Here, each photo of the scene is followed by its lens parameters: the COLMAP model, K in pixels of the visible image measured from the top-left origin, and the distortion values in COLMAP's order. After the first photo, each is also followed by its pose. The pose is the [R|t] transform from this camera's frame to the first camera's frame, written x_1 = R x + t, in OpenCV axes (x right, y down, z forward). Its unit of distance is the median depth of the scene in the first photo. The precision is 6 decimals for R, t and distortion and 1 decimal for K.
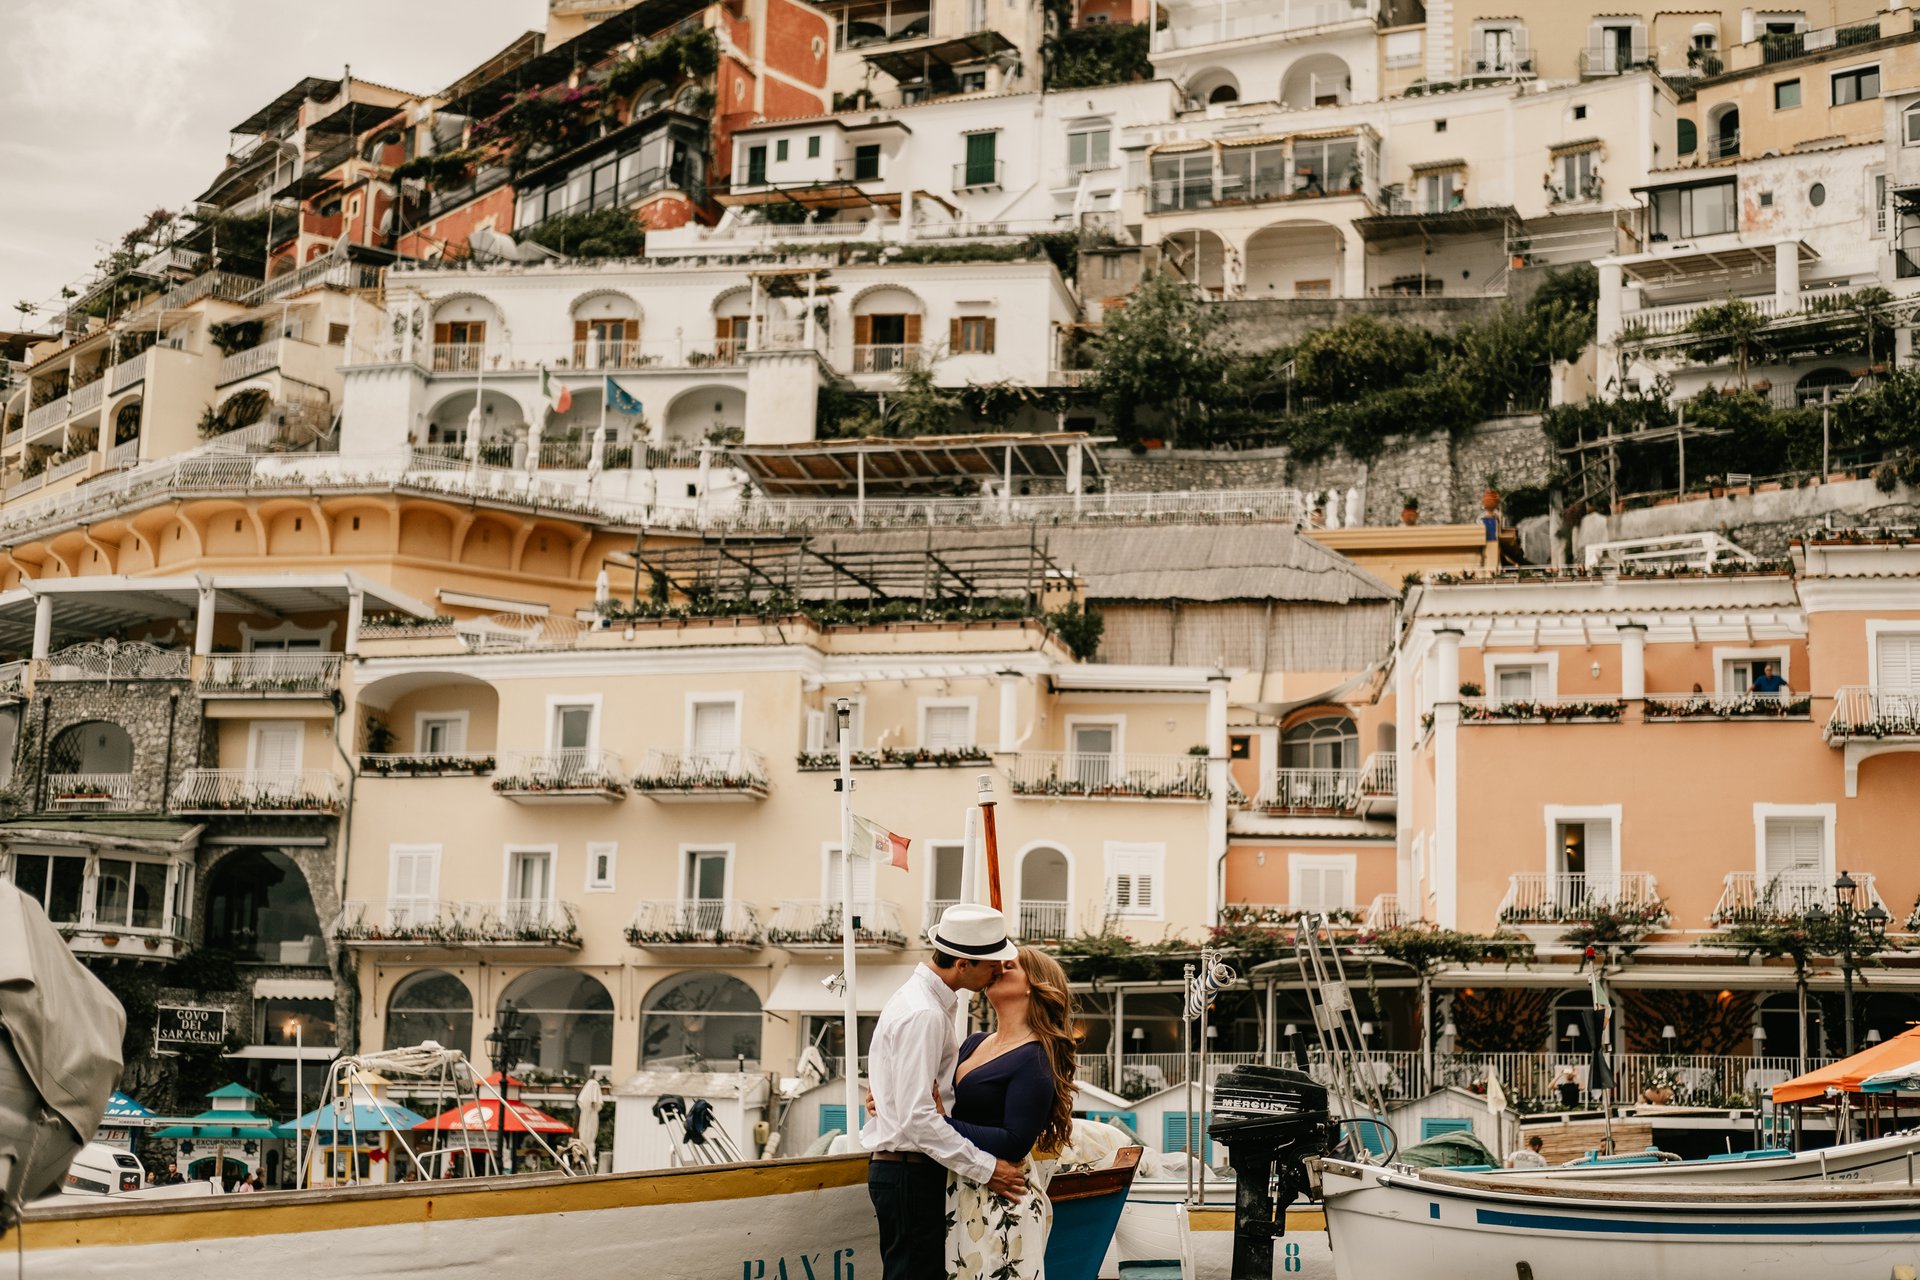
lens RADIAL K [[2699.8, 0, 1021.2], [0, 2699.8, 729.5], [0, 0, 1]] dist [-0.006161, 0.015200]
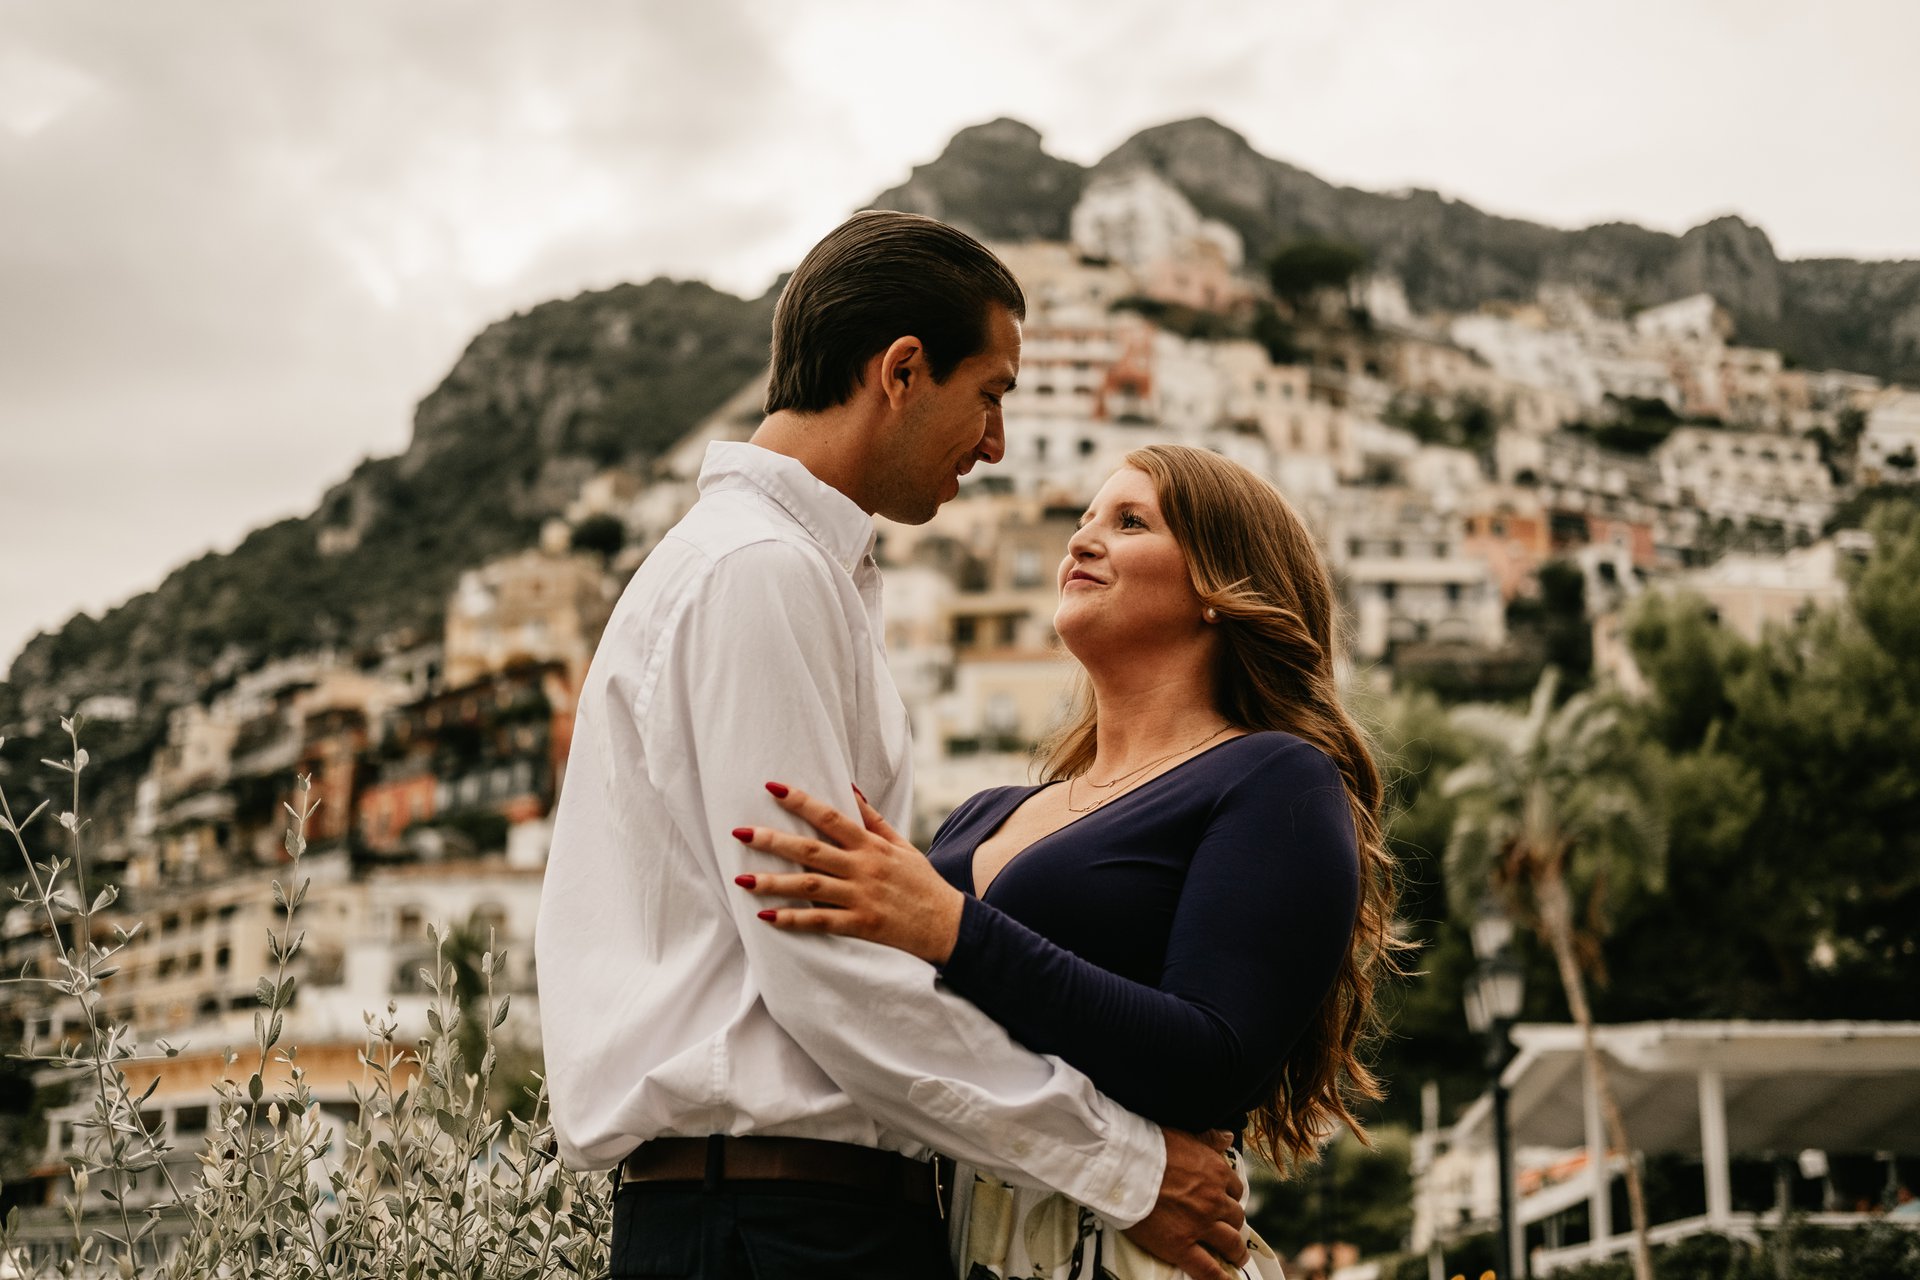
lens RADIAL K [[2931.8, 0, 960.0], [0, 2931.8, 640.0], [0, 0, 1]] dist [-0.002784, 0.006112]
pose [[0.999771, -0.019150, 0.009506, 0.139485], [0.019796, 0.997121, -0.073194, -0.167715], [-0.008077, 0.073365, 0.997272, -0.935913]]
